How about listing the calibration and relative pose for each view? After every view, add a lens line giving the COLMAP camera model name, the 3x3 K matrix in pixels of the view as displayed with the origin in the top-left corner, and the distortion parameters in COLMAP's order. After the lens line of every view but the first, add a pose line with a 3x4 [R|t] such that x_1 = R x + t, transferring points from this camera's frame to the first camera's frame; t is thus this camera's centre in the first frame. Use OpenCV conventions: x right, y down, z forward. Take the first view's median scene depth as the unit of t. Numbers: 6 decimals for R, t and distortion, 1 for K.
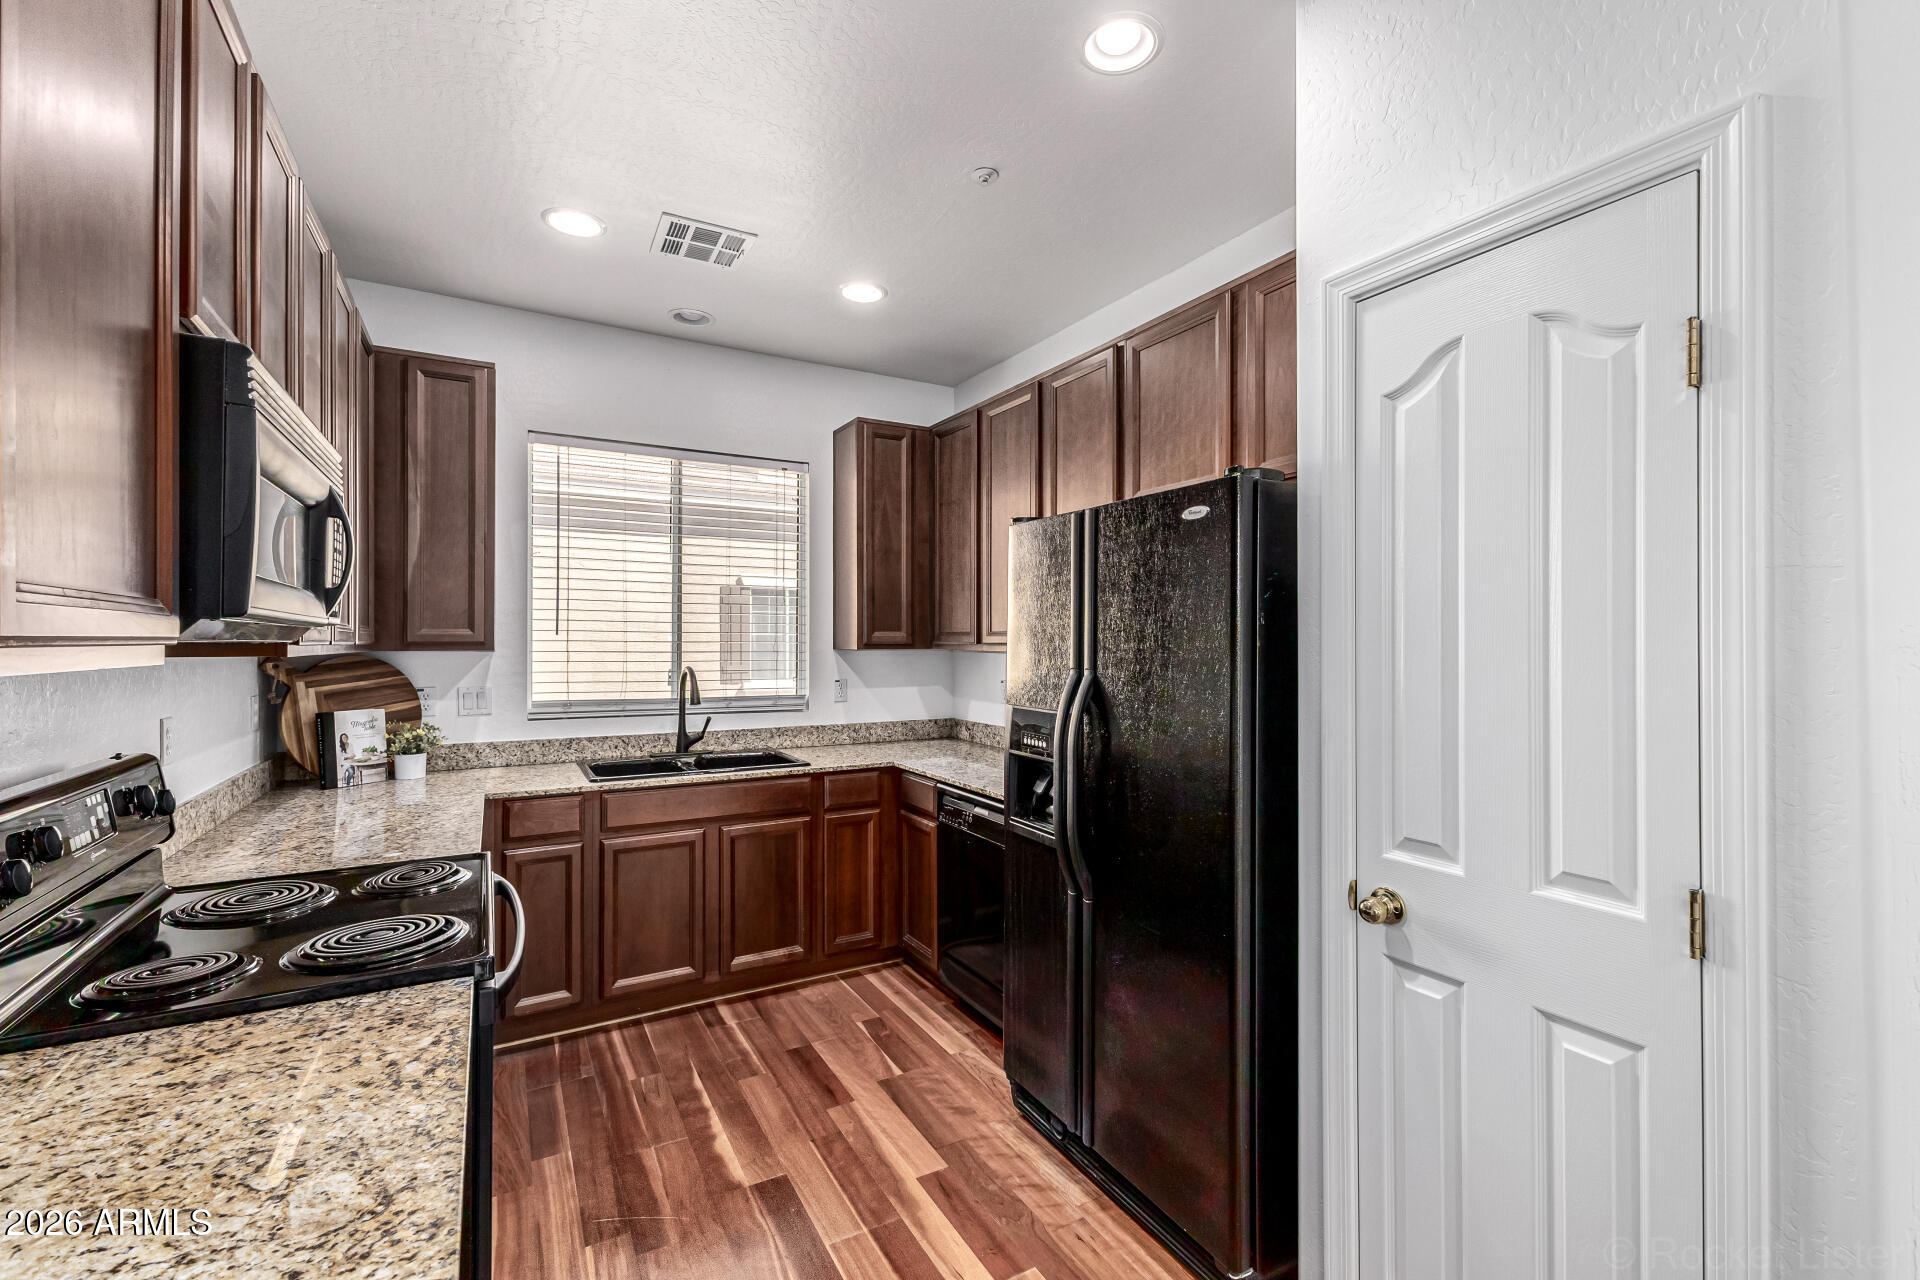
lens RADIAL K [[823.9, 0, 967.0], [0, 823.9, 635.4], [0, 0, 1]] dist [0.009951, -0.002226]
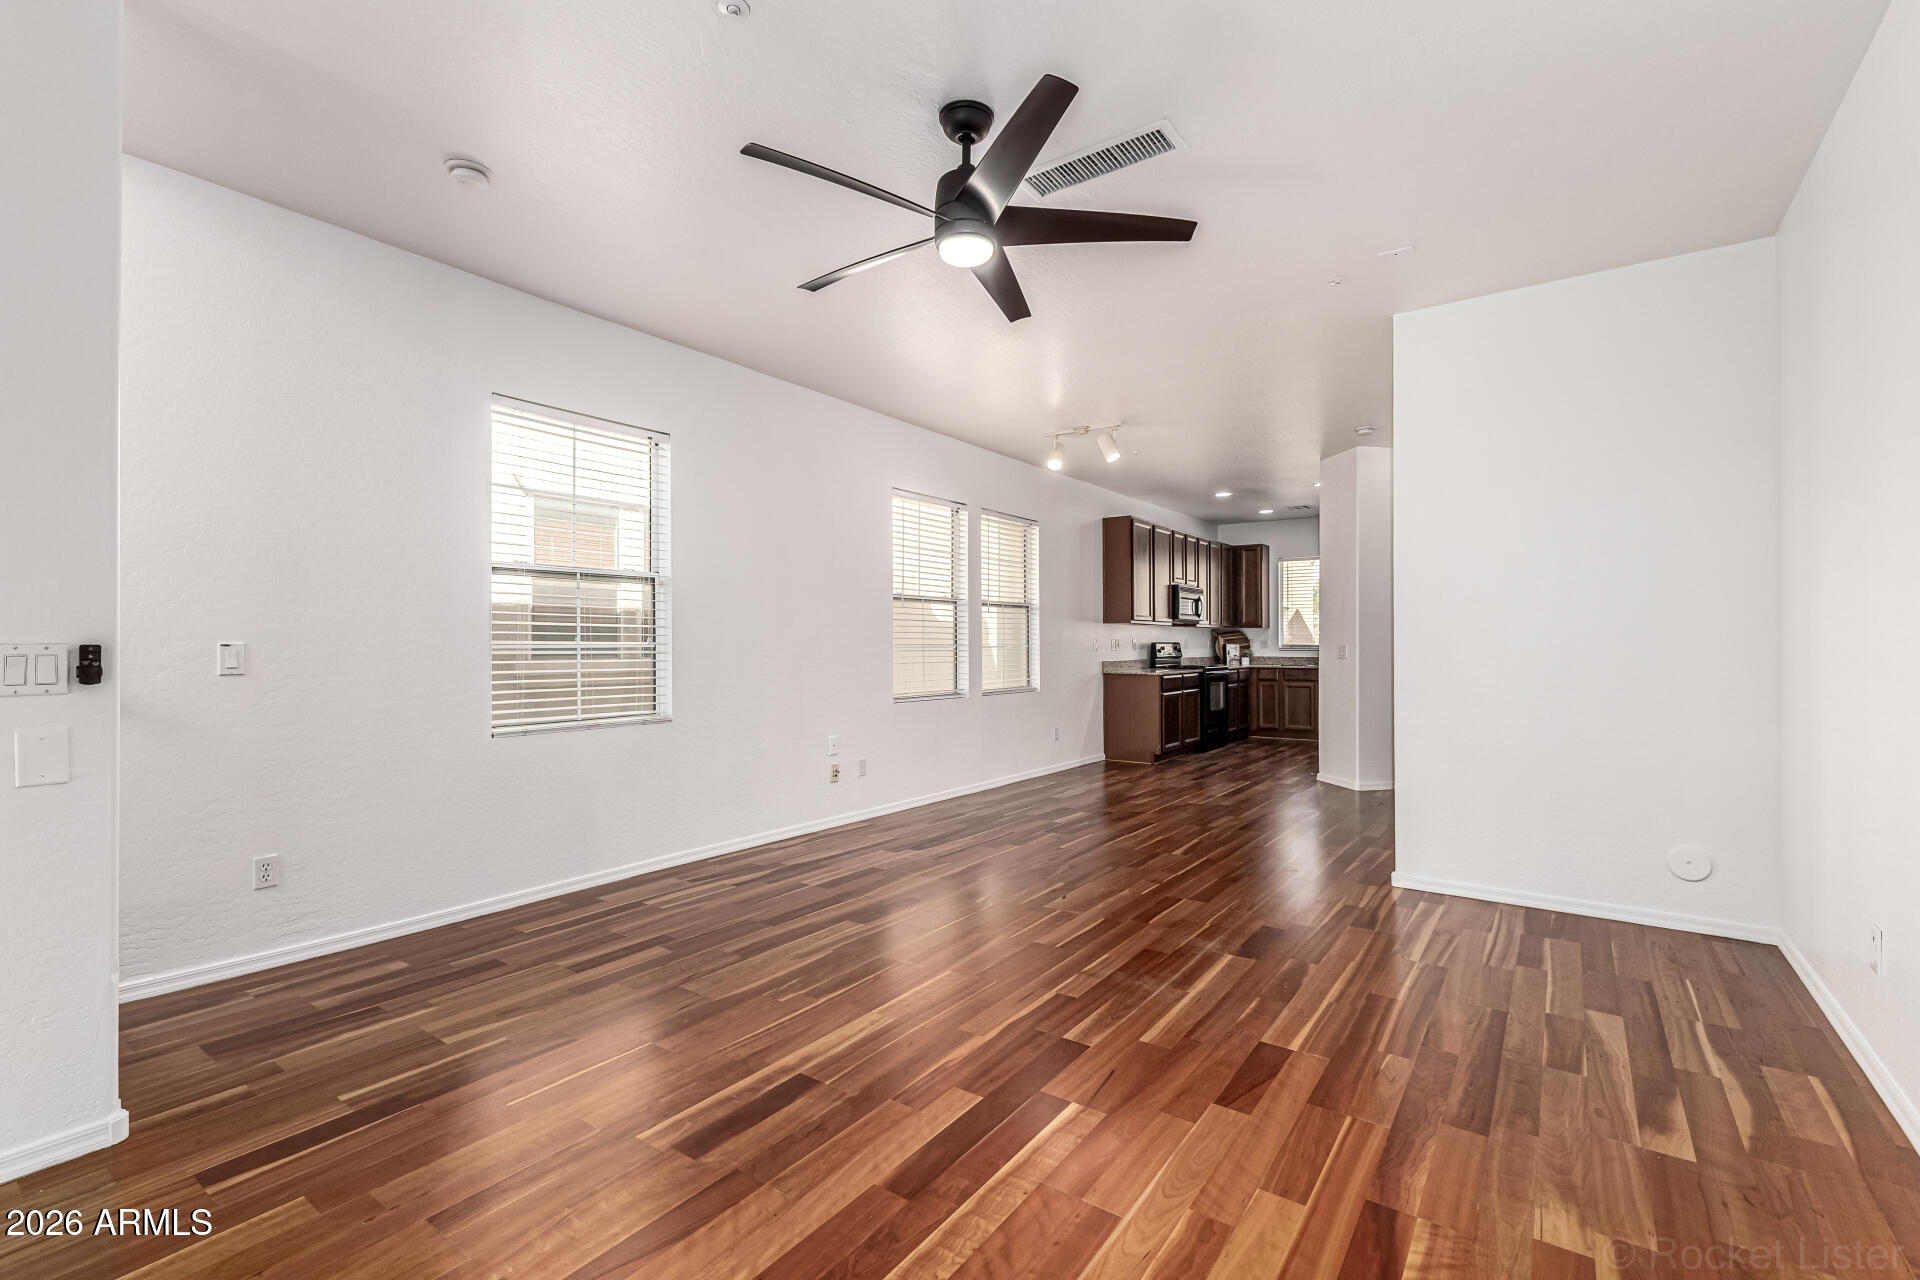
lens RADIAL K [[823.9, 0, 954.2], [0, 823.9, 637.4], [0, 0, 1]] dist [0.009951, -0.002226]
pose [[0.406934, -0.010337, -0.913399, 2.096465], [0.009347, 0.999931, -0.007152, 0.073963], [0.913410, -0.005627, 0.407003, -1.610686]]
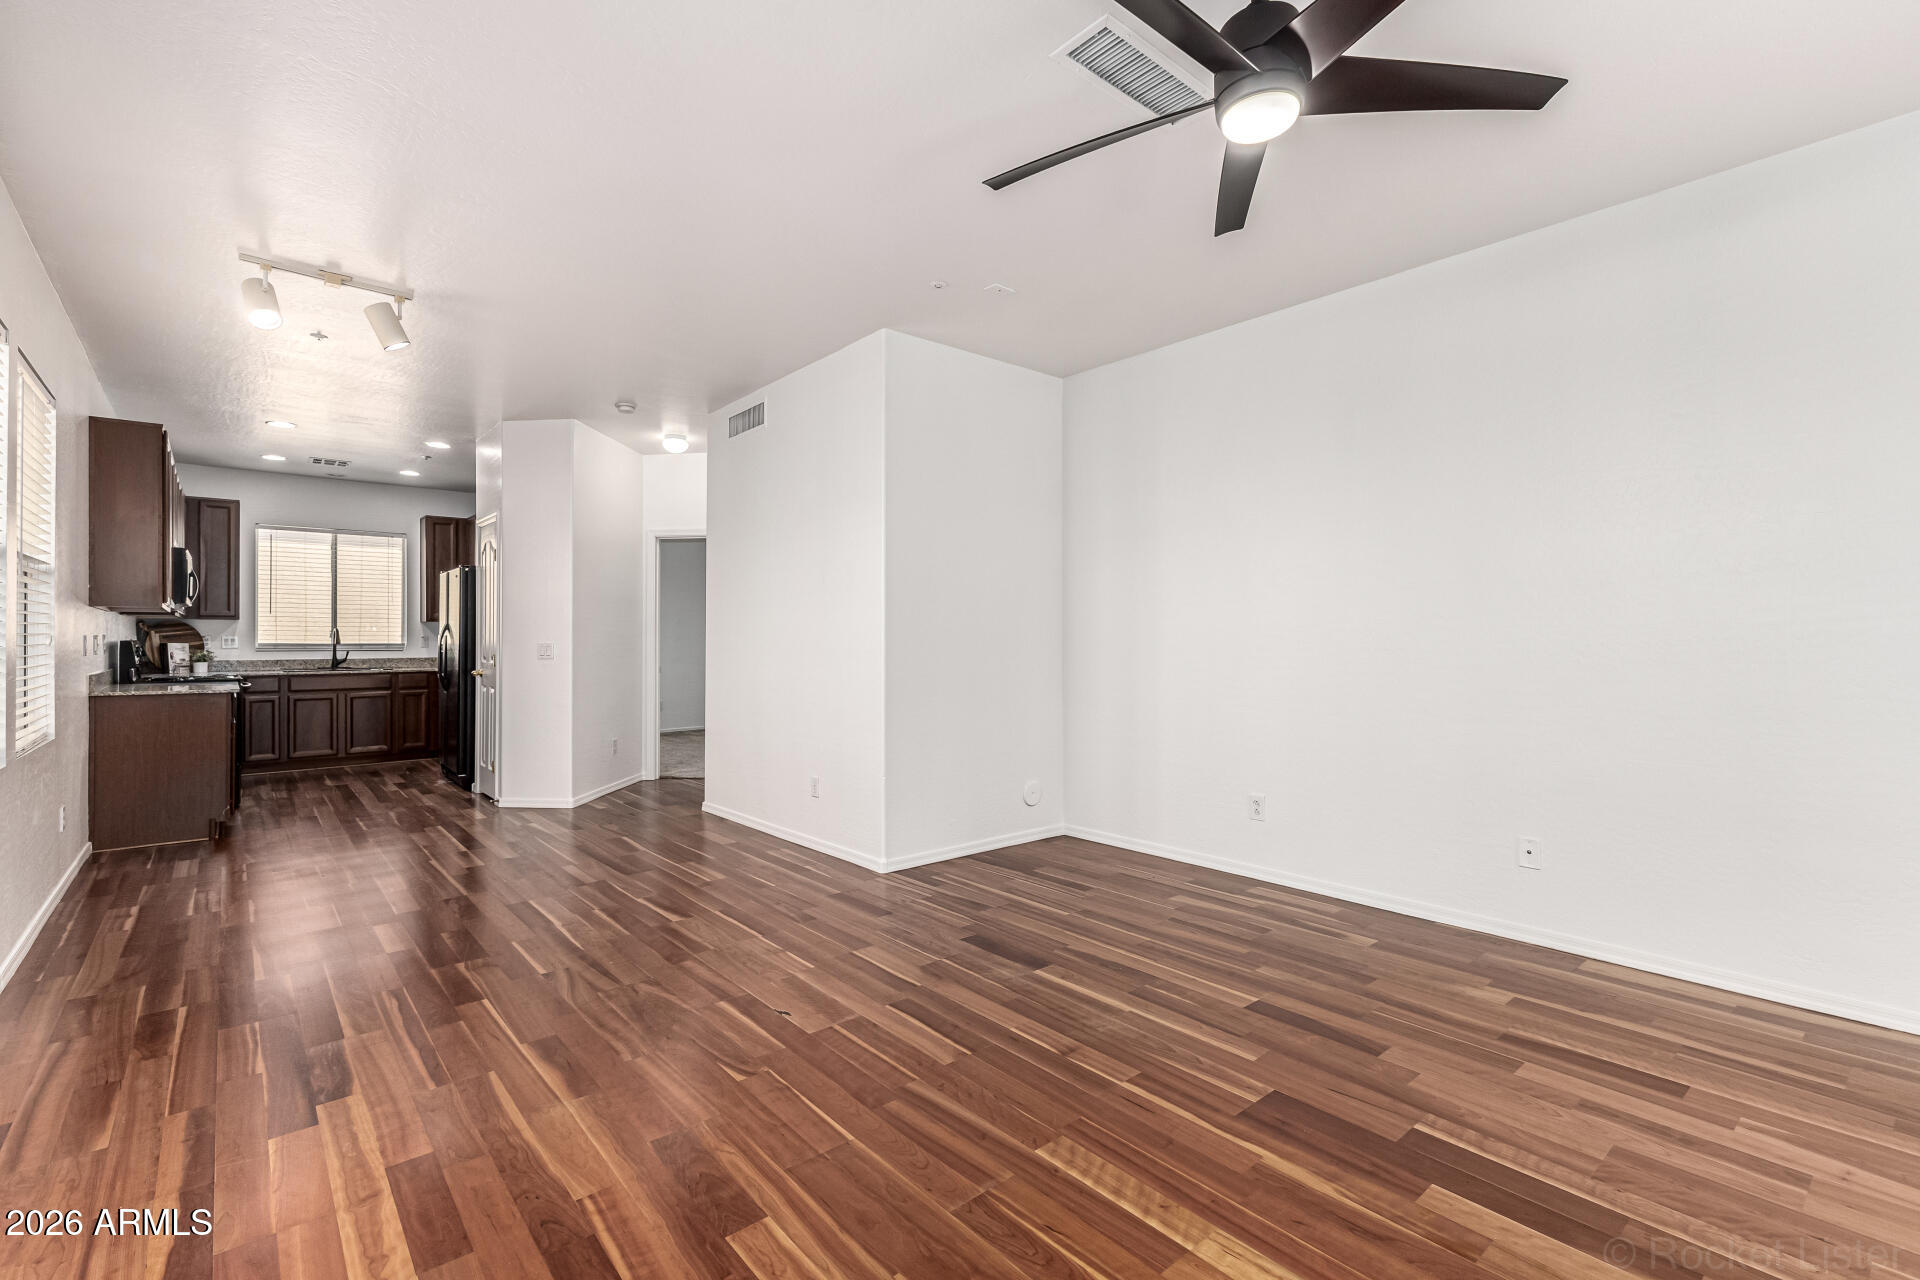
lens RADIAL K [[851.0, 0, 916.9], [0, 851.0, 635.1], [0, 0, 1]] dist [0.016363, -0.000004]
pose [[0.987416, -0.002455, 0.158128, 1.017035], [0.002122, 0.999995, 0.002278, 0.064943], [-0.158133, -0.001914, 0.987416, -1.851798]]
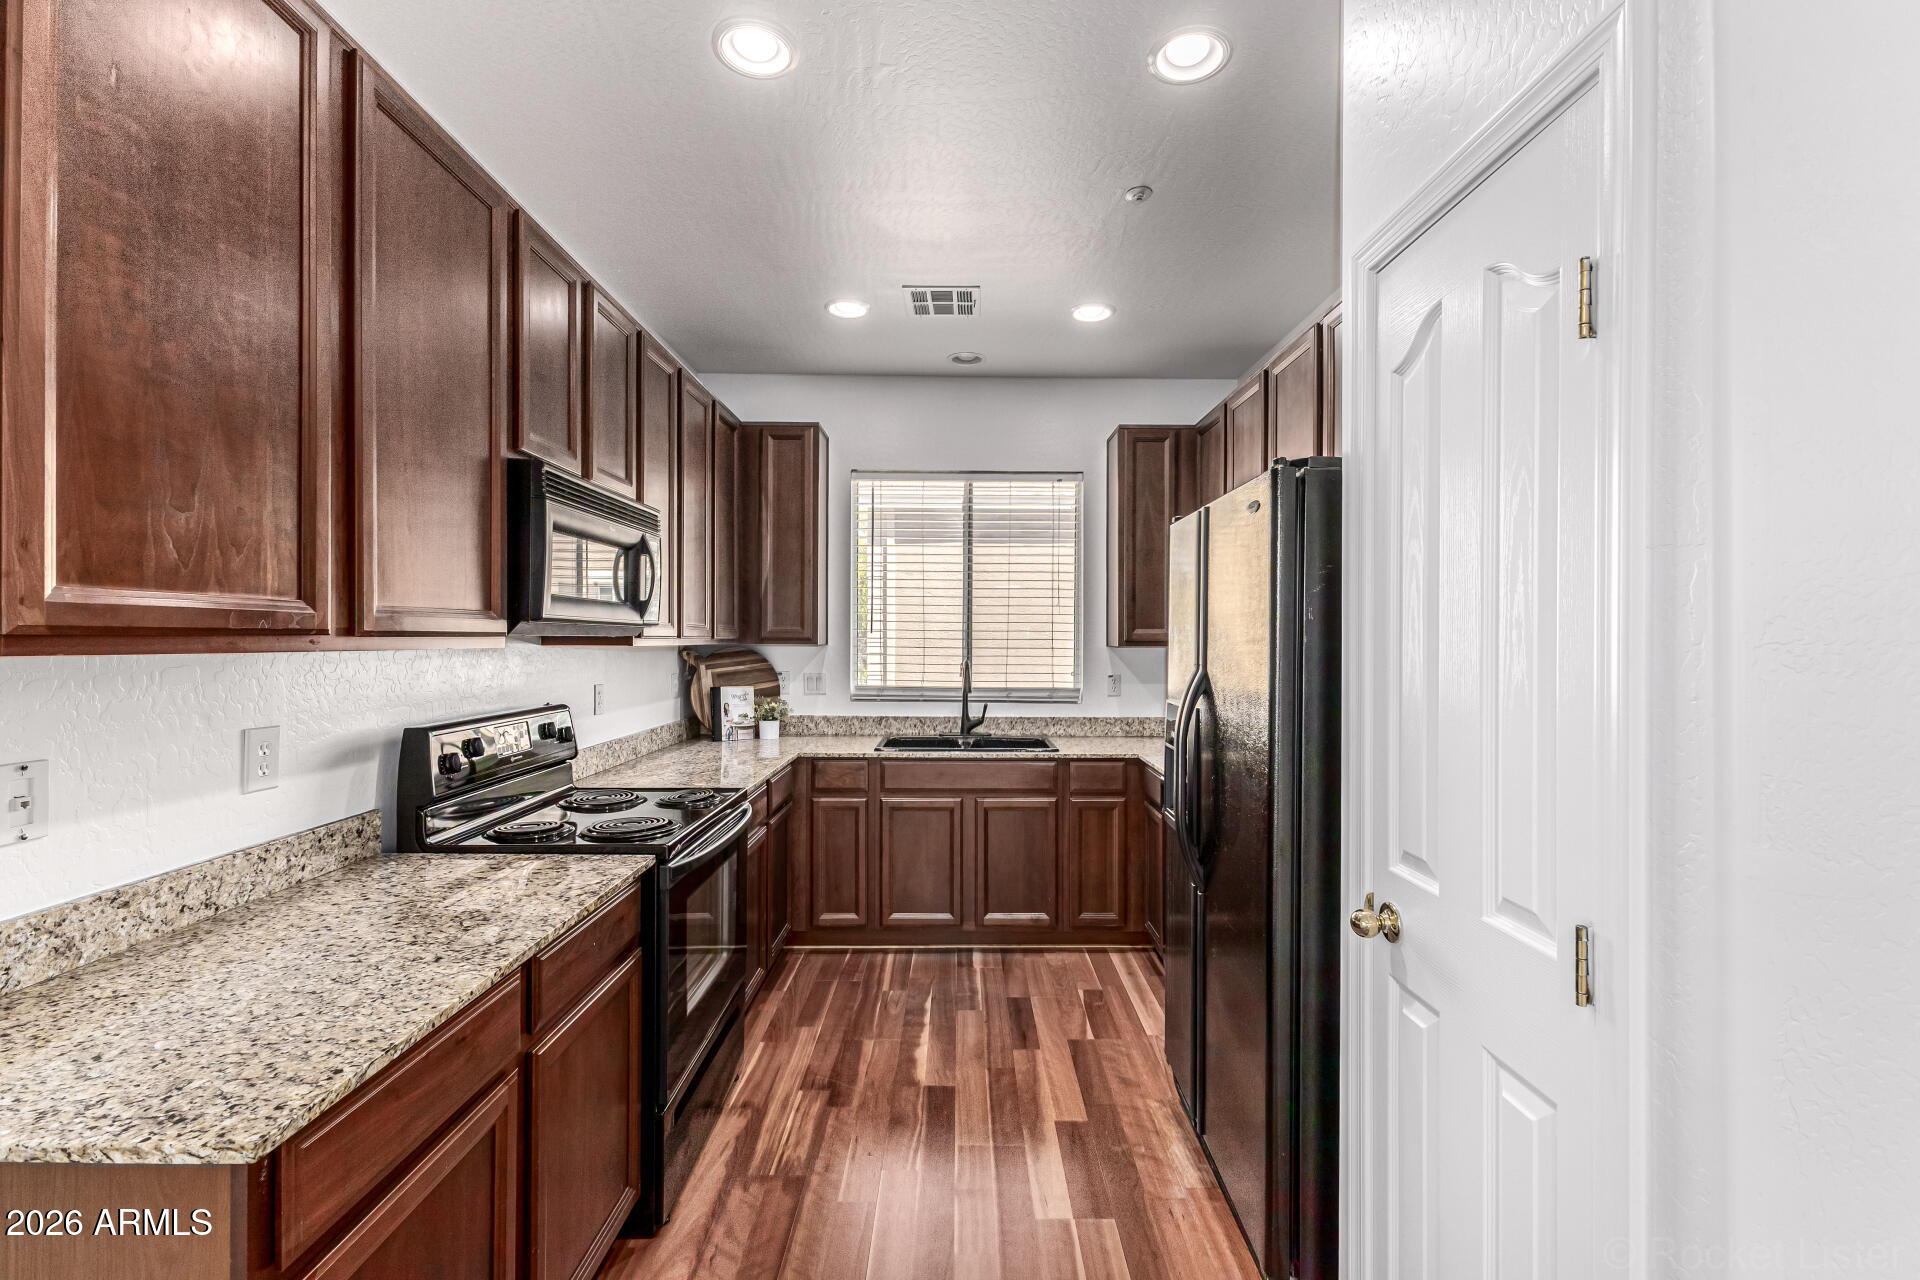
lens RADIAL K [[823.9, 0, 961.2], [0, 823.9, 635.9], [0, 0, 1]] dist [0.009951, -0.002226]
pose [[0.873586, 0.001636, -0.486667, 0.261774], [-0.000574, 0.999997, 0.002332, 0.002038], [0.486669, -0.001757, 0.873585, -0.021131]]
